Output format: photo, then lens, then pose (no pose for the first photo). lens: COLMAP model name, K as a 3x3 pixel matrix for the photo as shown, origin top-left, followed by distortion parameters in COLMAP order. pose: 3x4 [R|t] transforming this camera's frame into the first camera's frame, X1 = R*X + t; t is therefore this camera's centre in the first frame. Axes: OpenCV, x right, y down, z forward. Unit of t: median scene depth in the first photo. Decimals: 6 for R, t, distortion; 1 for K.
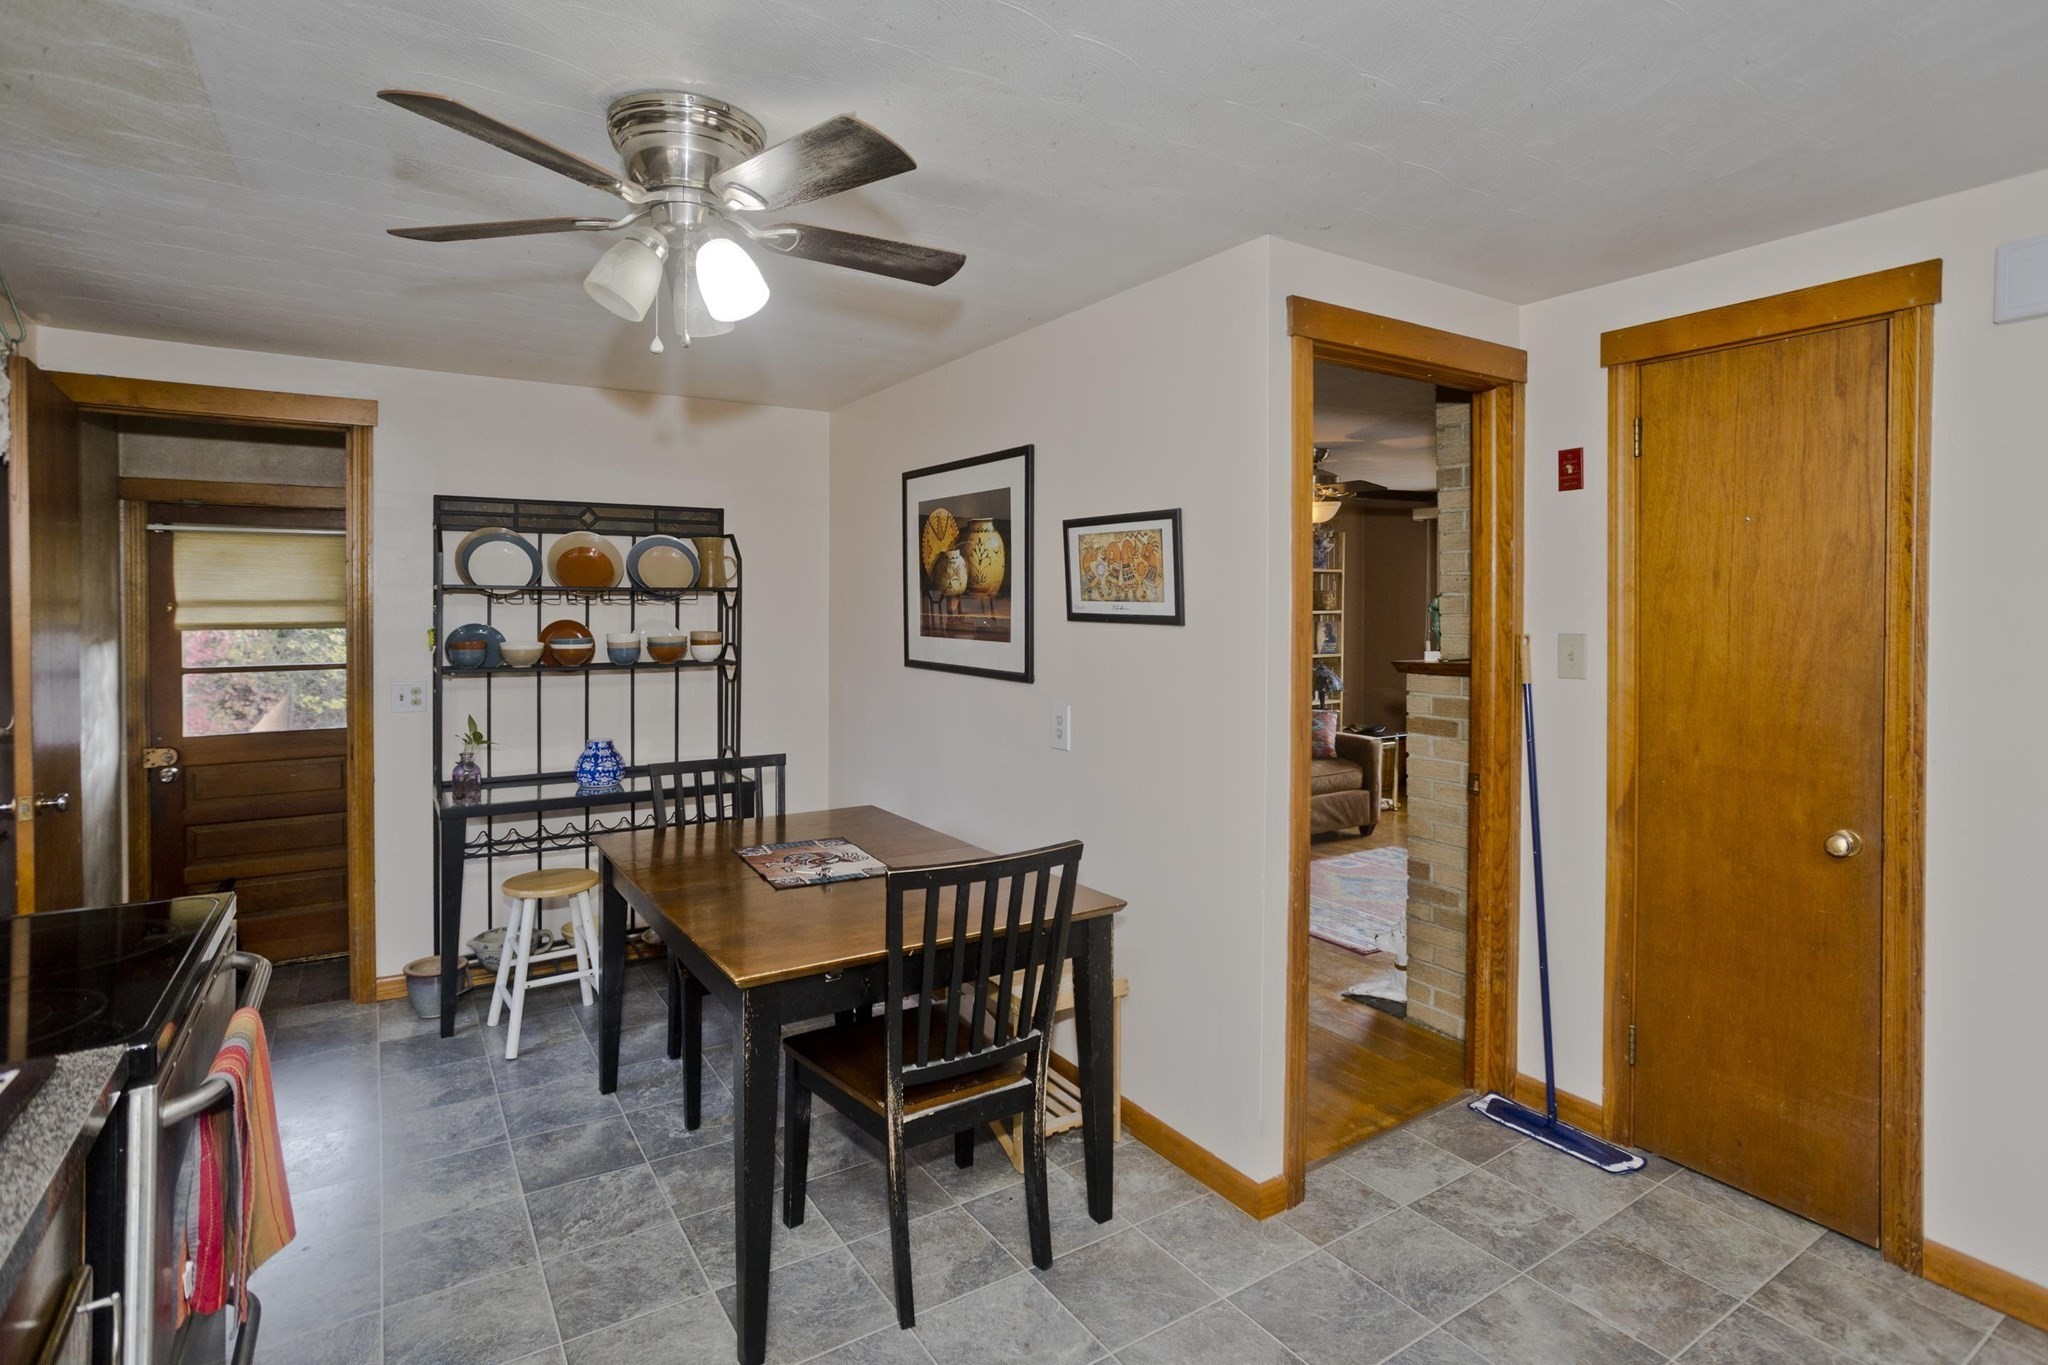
lens RADIAL K [[1017.7, 0, 1025.4], [0, 1017.7, 611.8], [0, 0, 1]] dist [-0.037562, 0.023733]
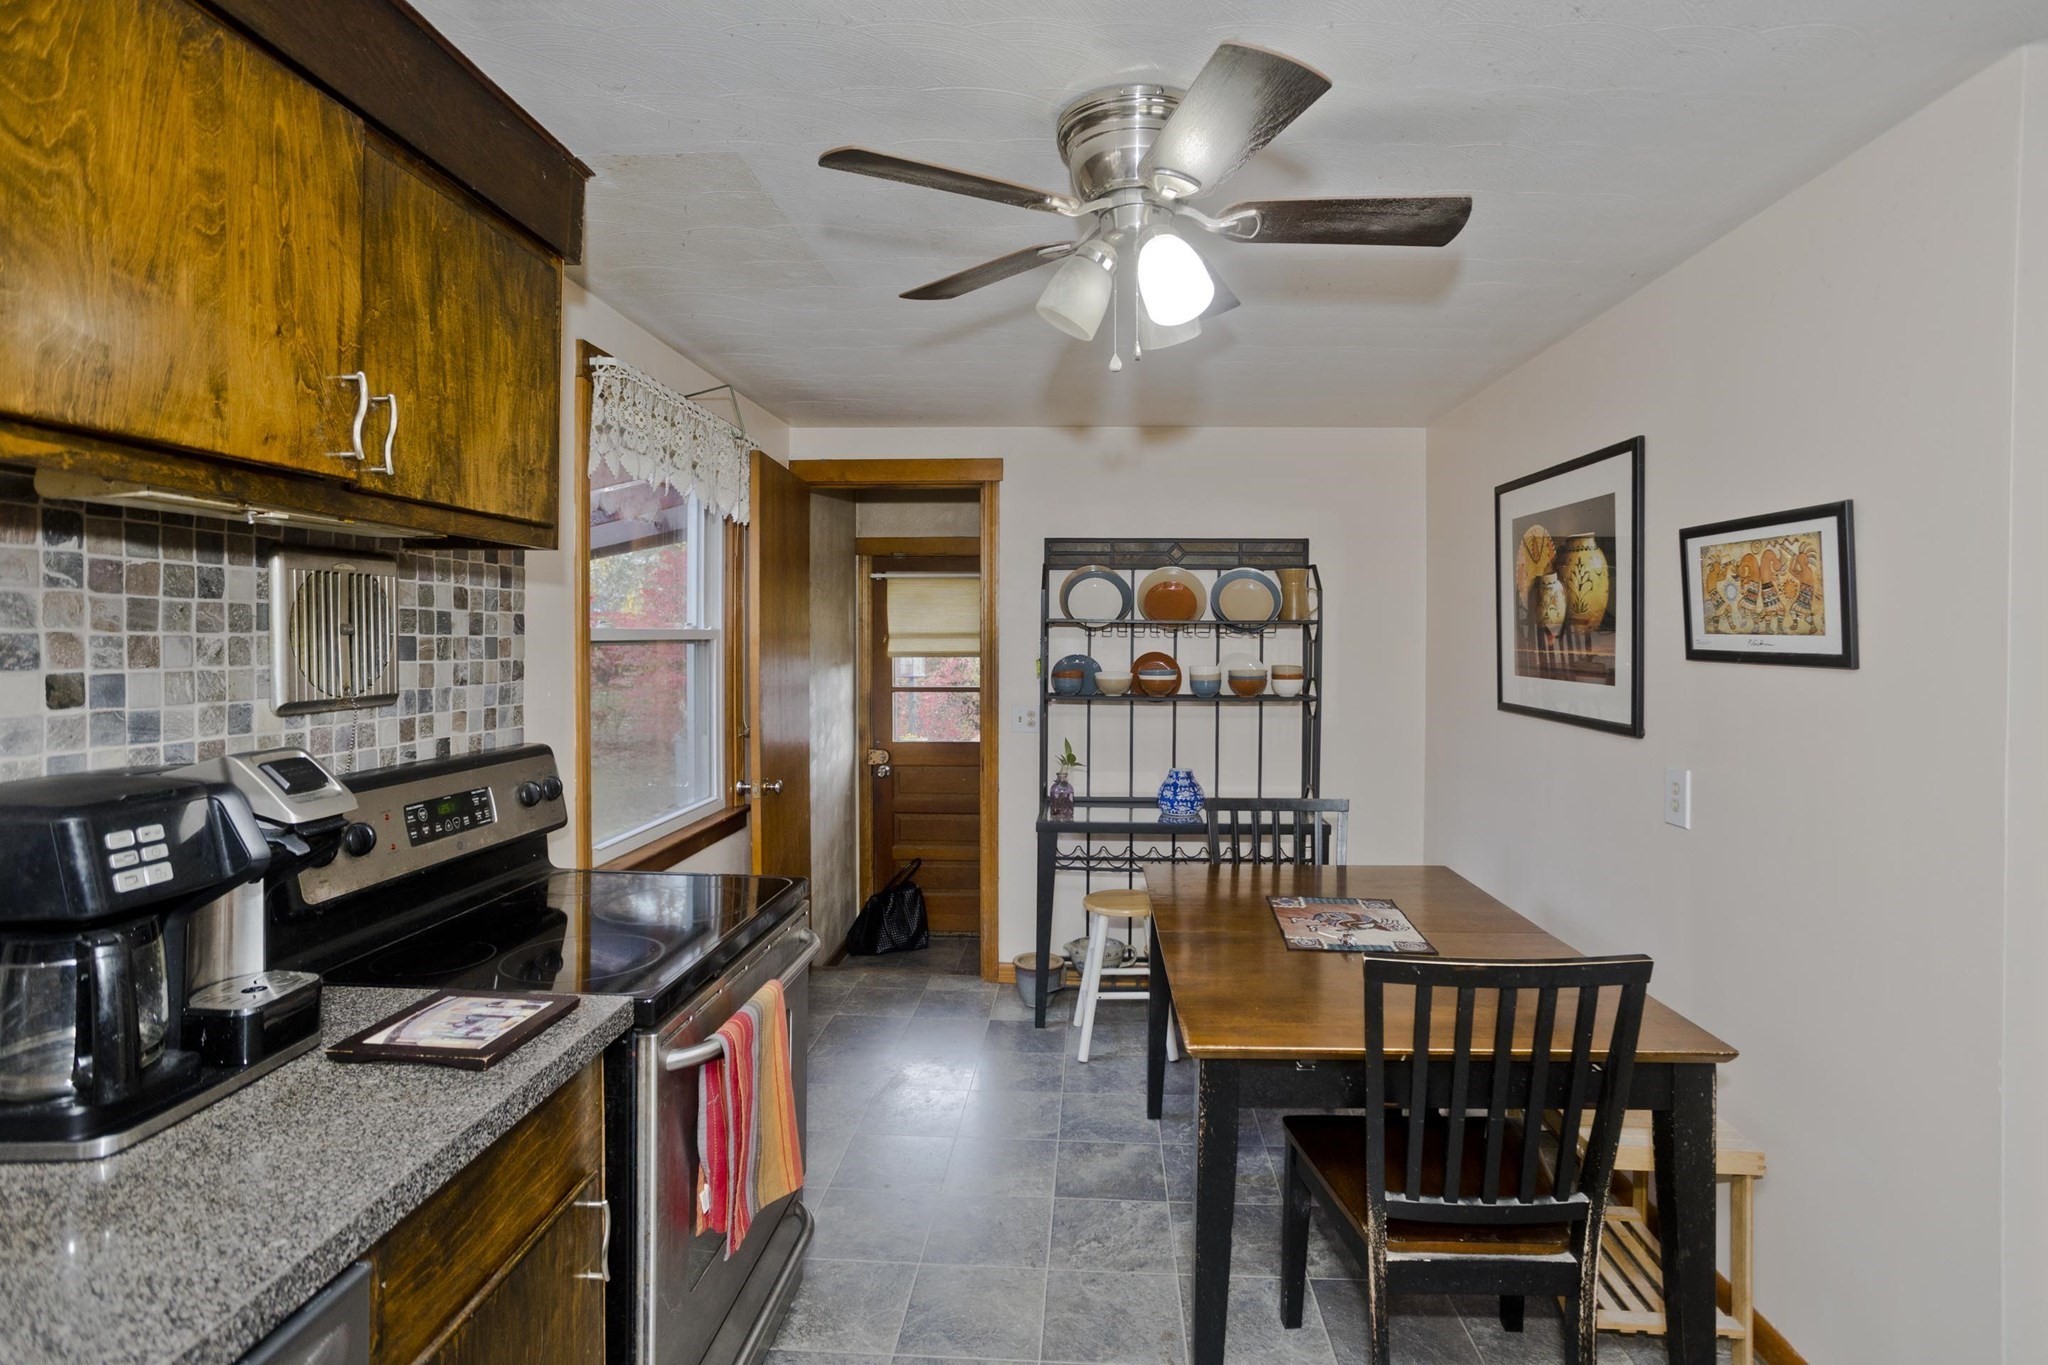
lens RADIAL K [[1017.7, 0, 1045.7], [0, 1017.7, 644.2], [0, 0, 1]] dist [-0.037562, 0.023733]
pose [[0.823083, 0.007101, -0.567876, 0.055593], [-0.008564, 0.999963, 0.000092, 0.000682], [0.567856, 0.004787, 0.823114, 0.076976]]
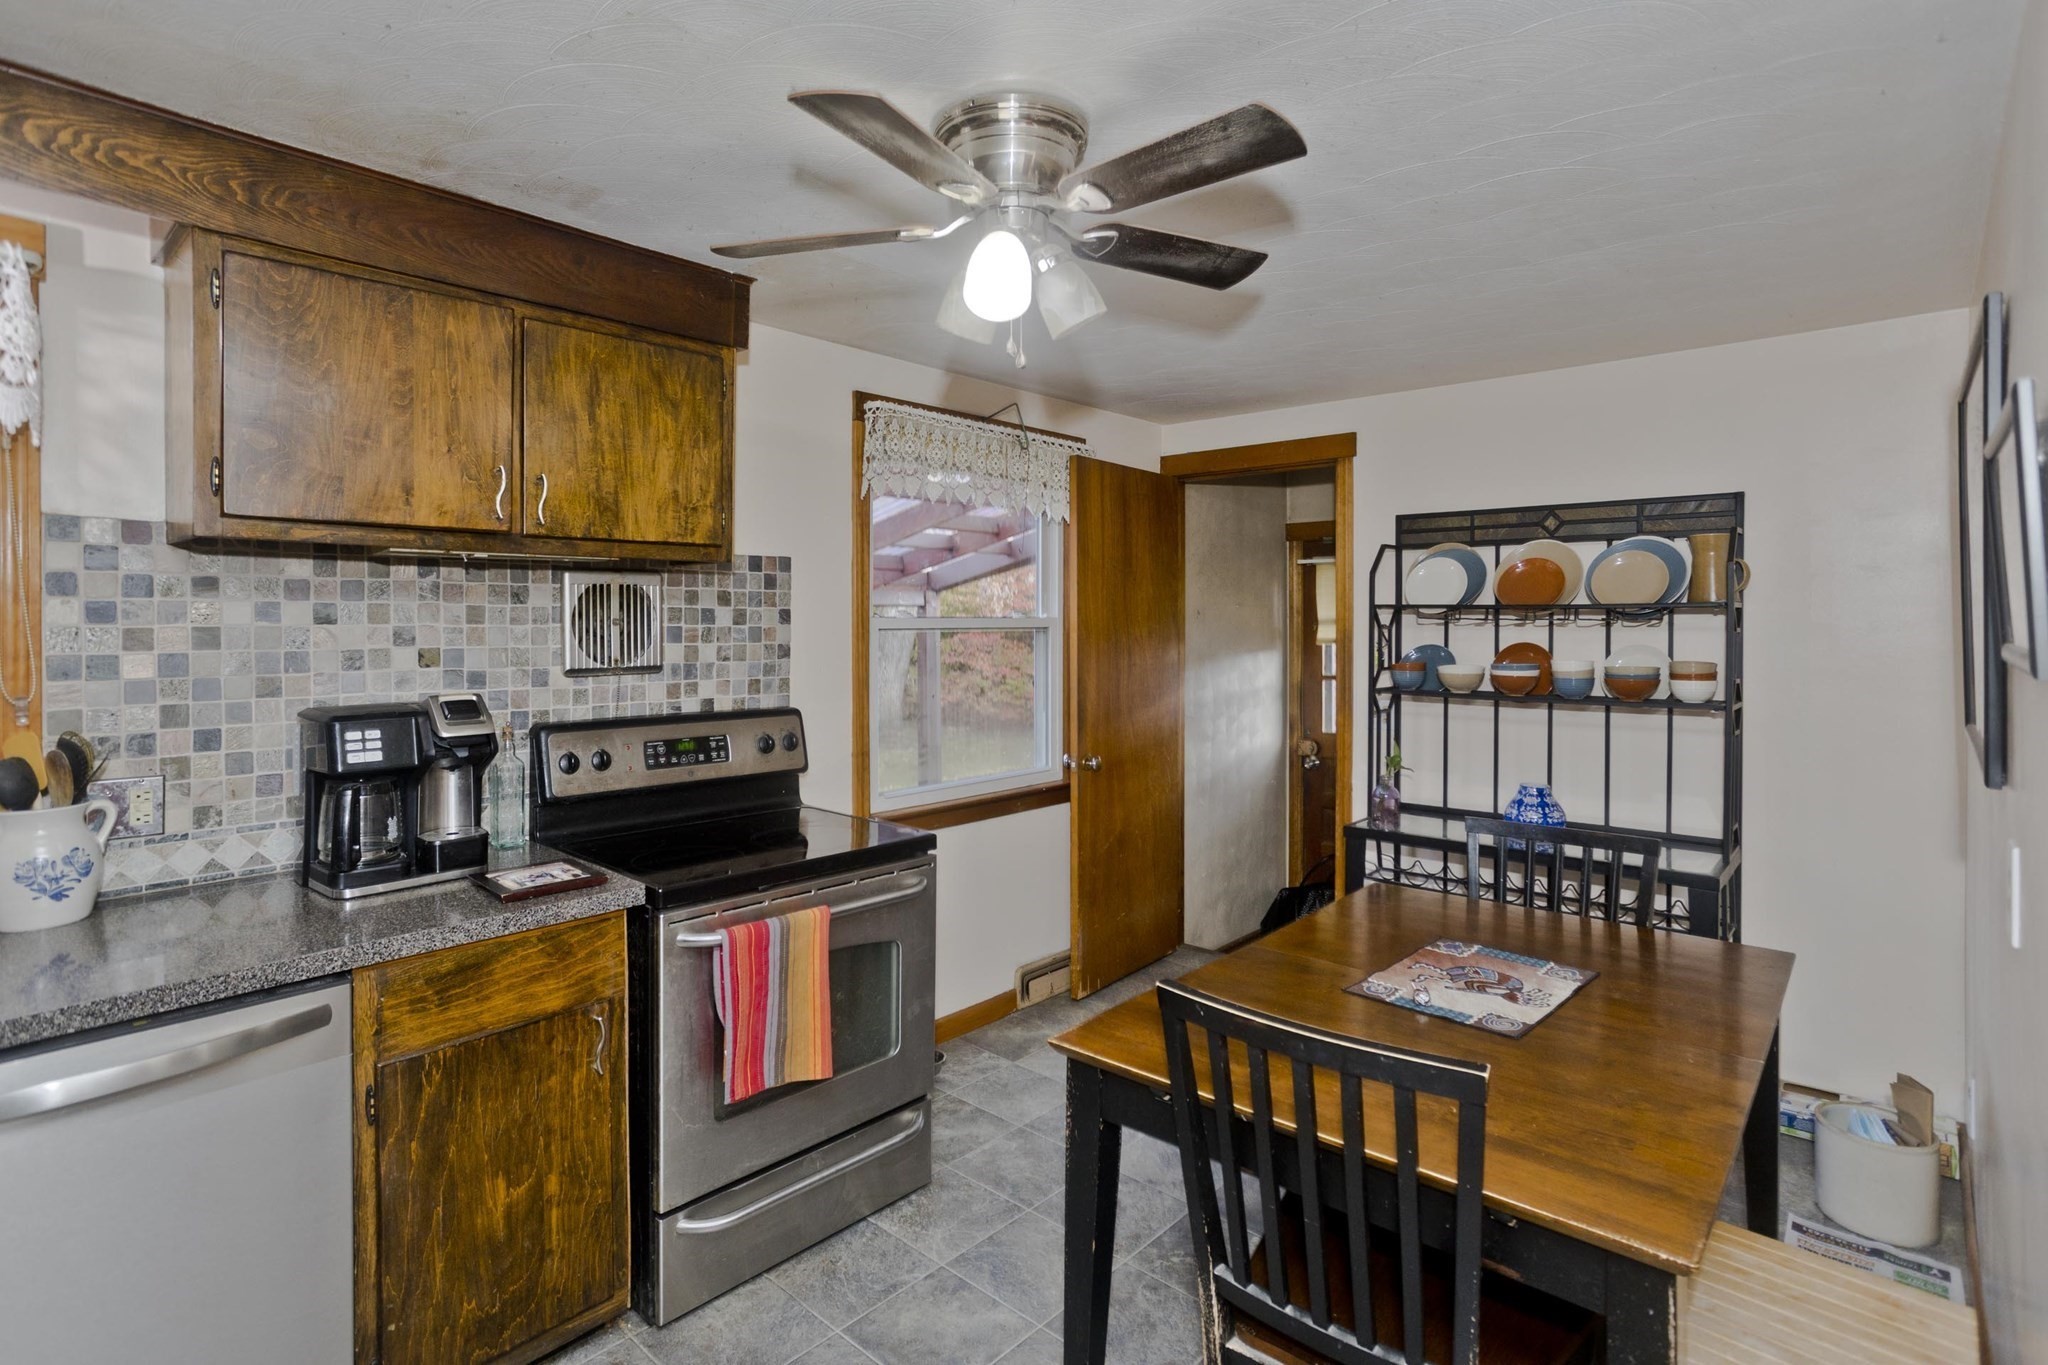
lens RADIAL K [[1017.7, 0, 956.8], [0, 1017.7, 627.1], [0, 0, 1]] dist [-0.037562, 0.023733]
pose [[0.264226, 0.005751, -0.964444, 0.287932], [-0.008600, 0.999957, 0.003607, -0.004678], [0.964422, 0.007341, 0.264264, 0.334091]]
